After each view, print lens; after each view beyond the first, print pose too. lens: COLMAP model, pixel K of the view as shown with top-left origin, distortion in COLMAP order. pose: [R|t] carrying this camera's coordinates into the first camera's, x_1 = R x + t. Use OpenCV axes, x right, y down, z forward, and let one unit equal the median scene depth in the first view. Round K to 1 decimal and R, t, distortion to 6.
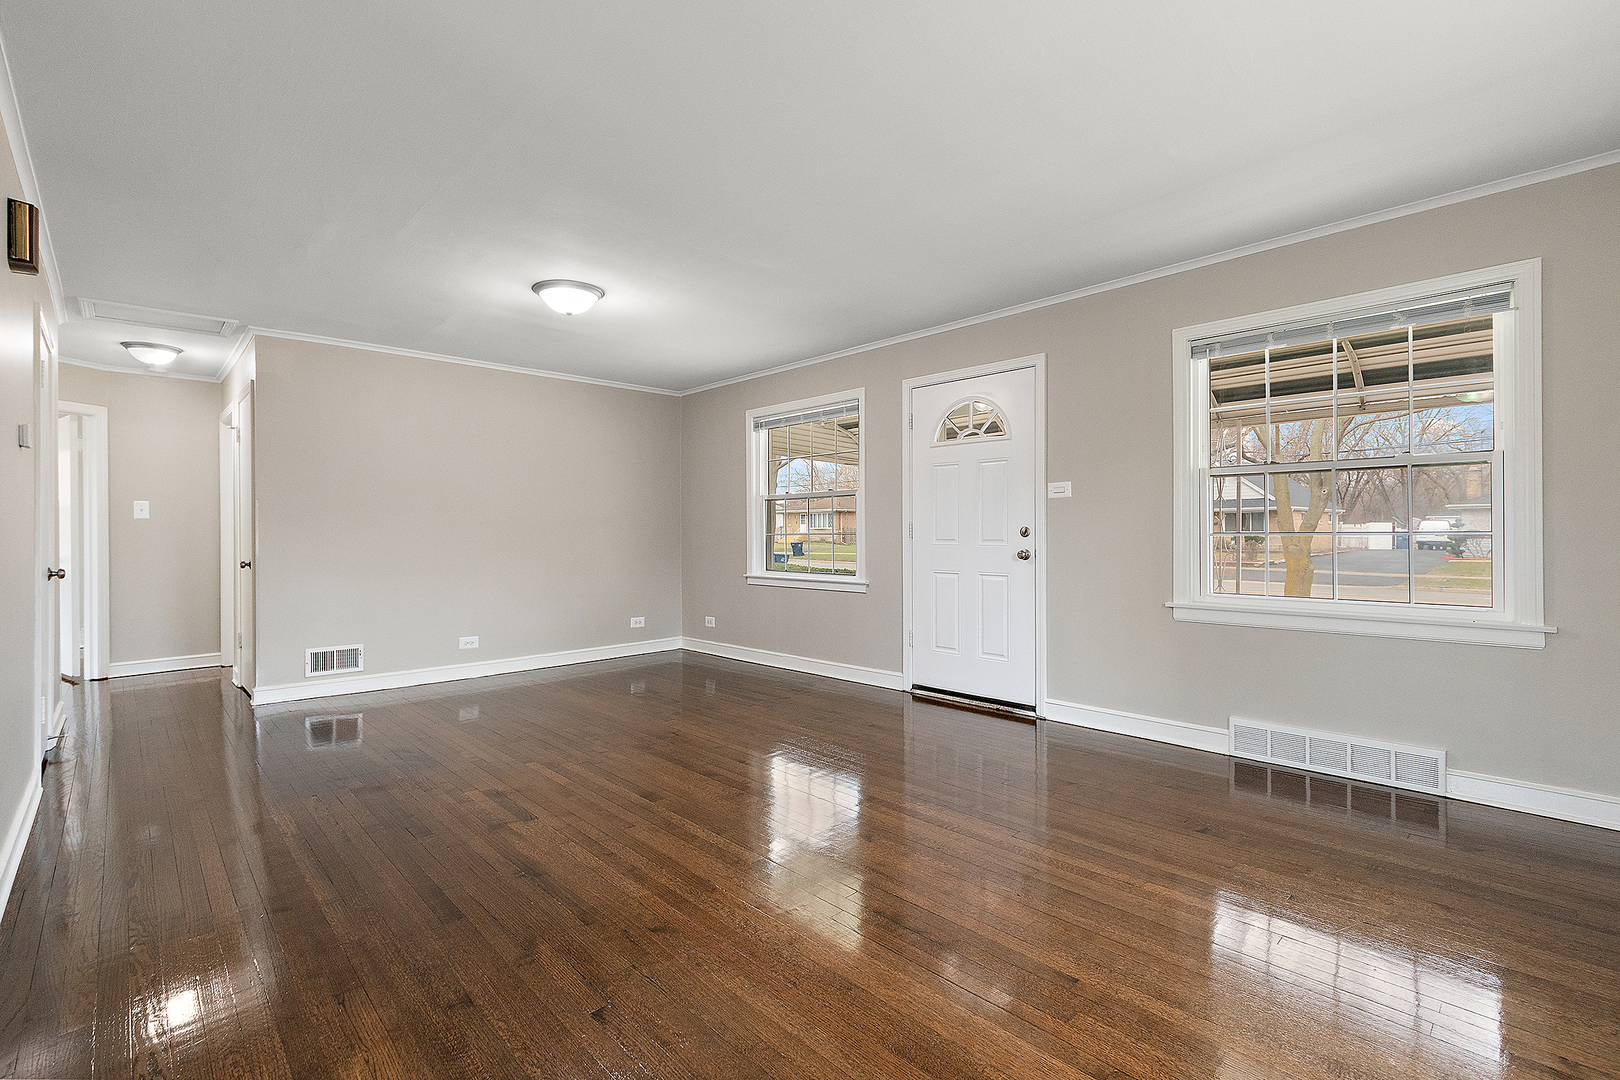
lens RADIAL K [[714.4, 0, 813.3], [0, 714.4, 540.9], [0, 0, 1]] dist [-0.000991, -0.000609]
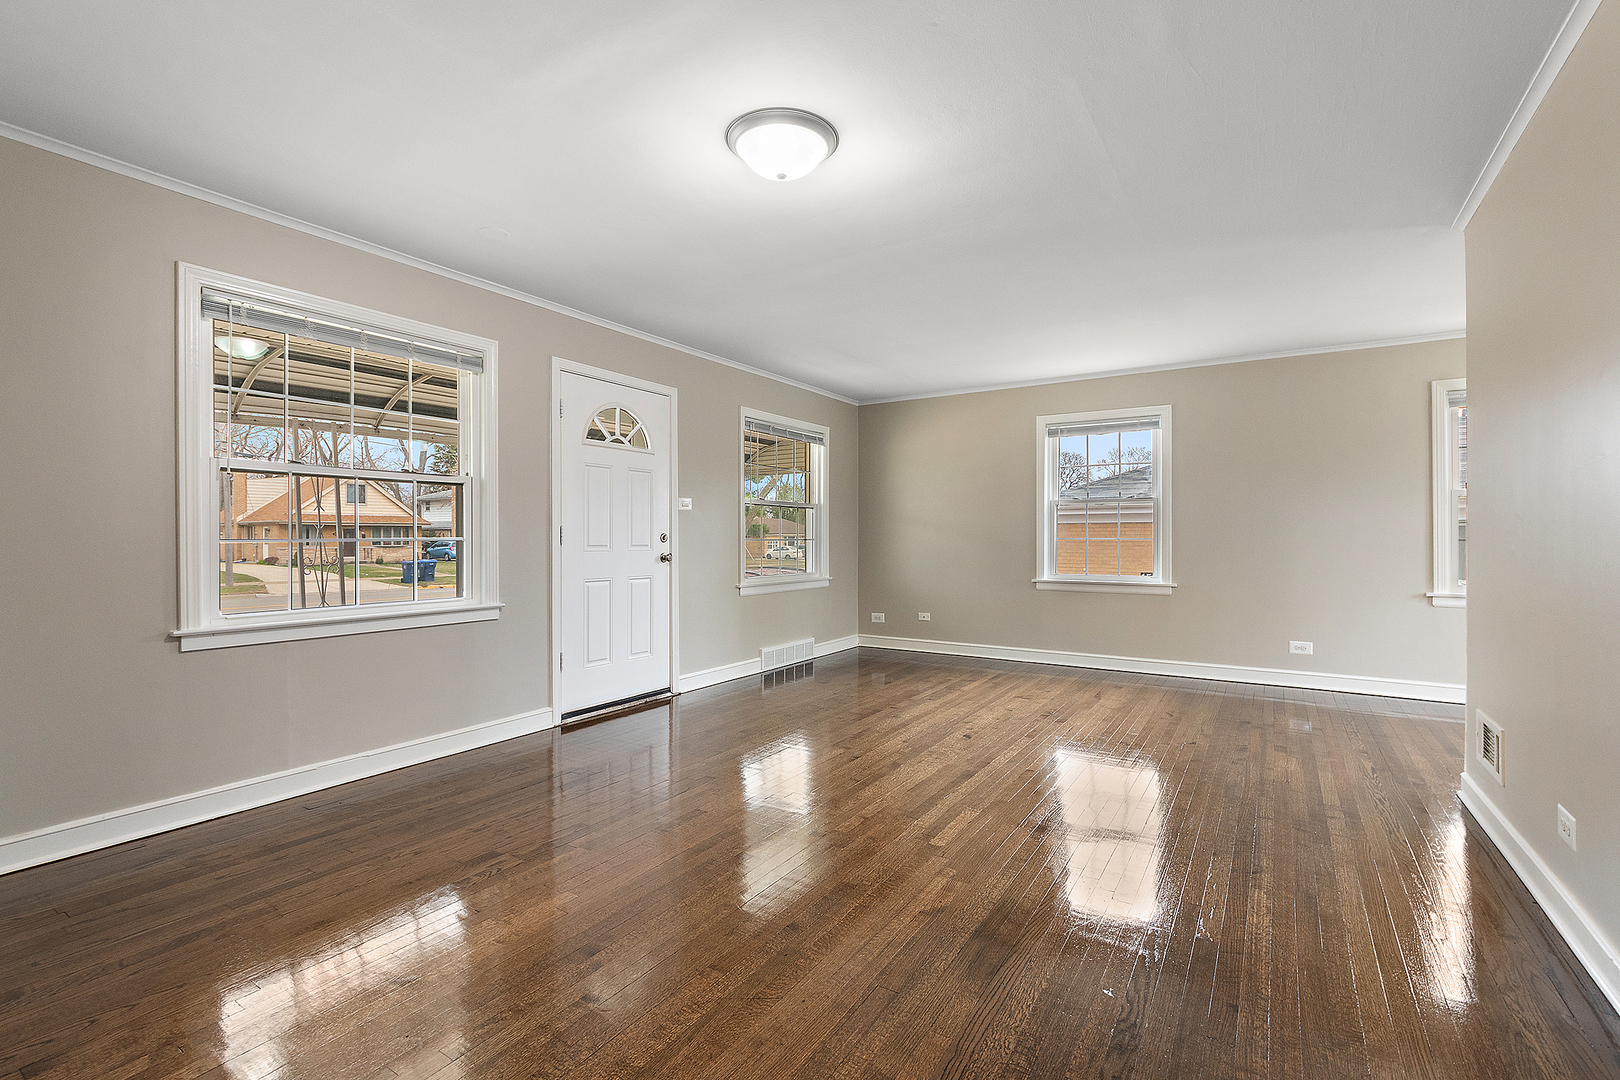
lens RADIAL K [[714.4, 0, 813.3], [0, 714.4, 540.9], [0, 0, 1]] dist [-0.000991, -0.000609]
pose [[-0.232054, -0.003998, 0.972695, -0.863266], [0.006310, 0.999964, 0.005615, -0.012537], [-0.972682, 0.007441, -0.232020, 1.018845]]
